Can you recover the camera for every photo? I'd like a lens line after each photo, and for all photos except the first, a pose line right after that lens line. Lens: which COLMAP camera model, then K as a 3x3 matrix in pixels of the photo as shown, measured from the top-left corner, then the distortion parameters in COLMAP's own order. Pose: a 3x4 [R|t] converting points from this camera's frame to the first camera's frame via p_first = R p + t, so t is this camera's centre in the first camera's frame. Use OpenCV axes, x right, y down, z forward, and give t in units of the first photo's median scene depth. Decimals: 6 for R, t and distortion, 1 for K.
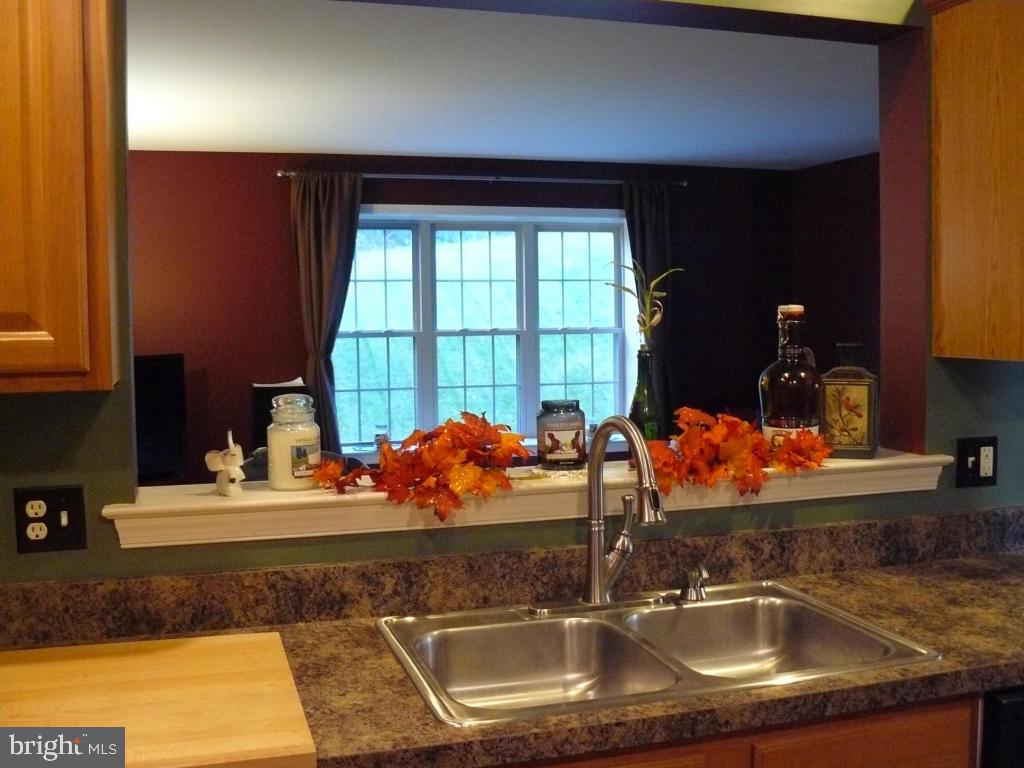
lens RADIAL K [[1091.6, 0, 511.2], [0, 1091.6, 386.4], [0, 0, 1]] dist [-0.145947, 0.000000]
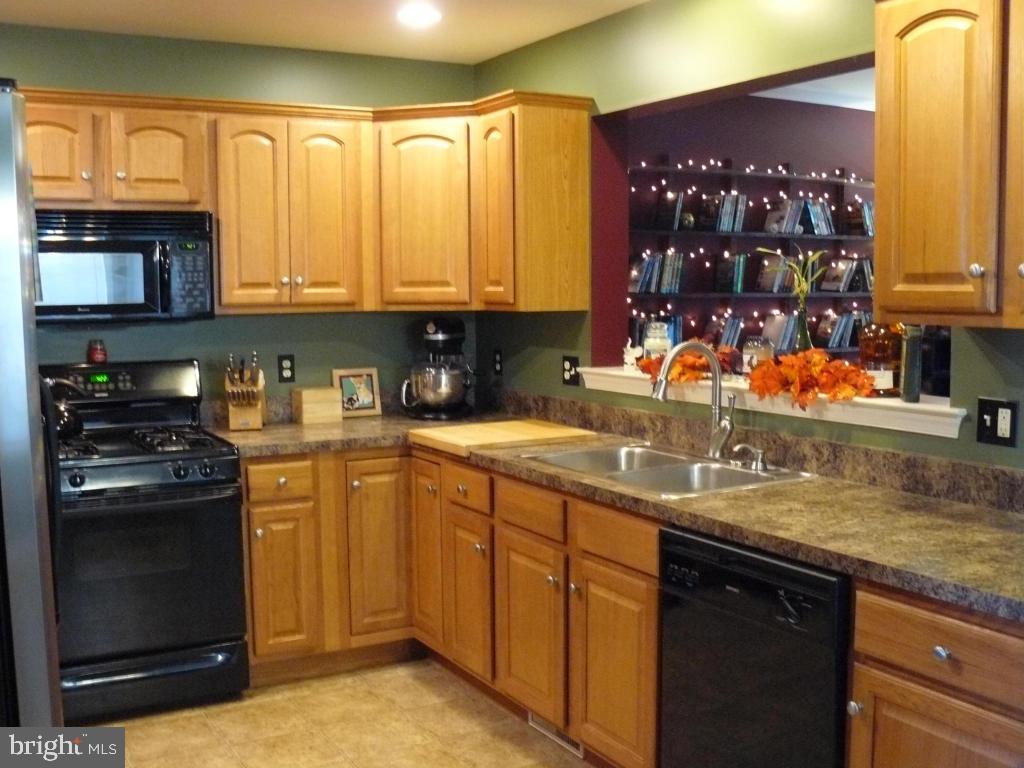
lens RADIAL K [[1091.6, 0, 513.8], [0, 1091.6, 391.5], [0, 0, 1]] dist [-0.145947, 0.000000]
pose [[0.220006, 0.116700, -0.968493, 1.383841], [-0.021543, 0.993158, 0.114778, -0.072171], [0.975261, -0.004388, 0.221015, 0.293579]]
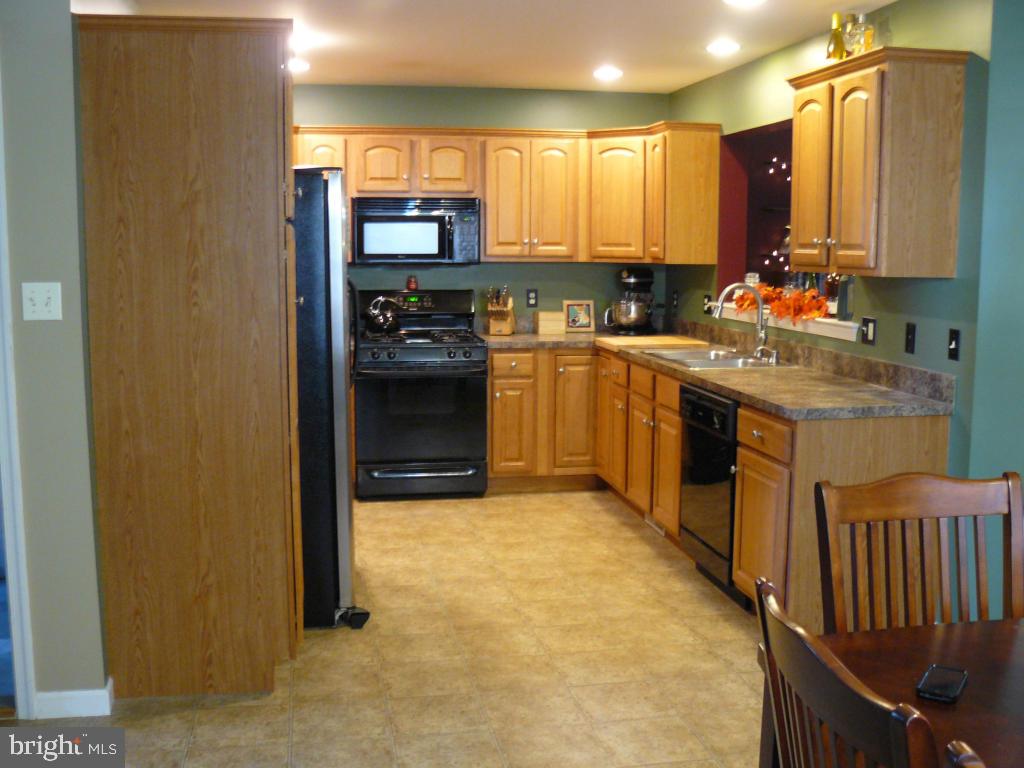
lens RADIAL K [[1091.6, 0, 502.8], [0, 1091.6, 379.9], [0, 0, 1]] dist [-0.145947, 0.000000]
pose [[-0.125034, 0.147174, -0.981176, 2.379729], [-0.024862, 0.988161, 0.151390, -0.111030], [0.991841, 0.043323, -0.119895, 0.609779]]
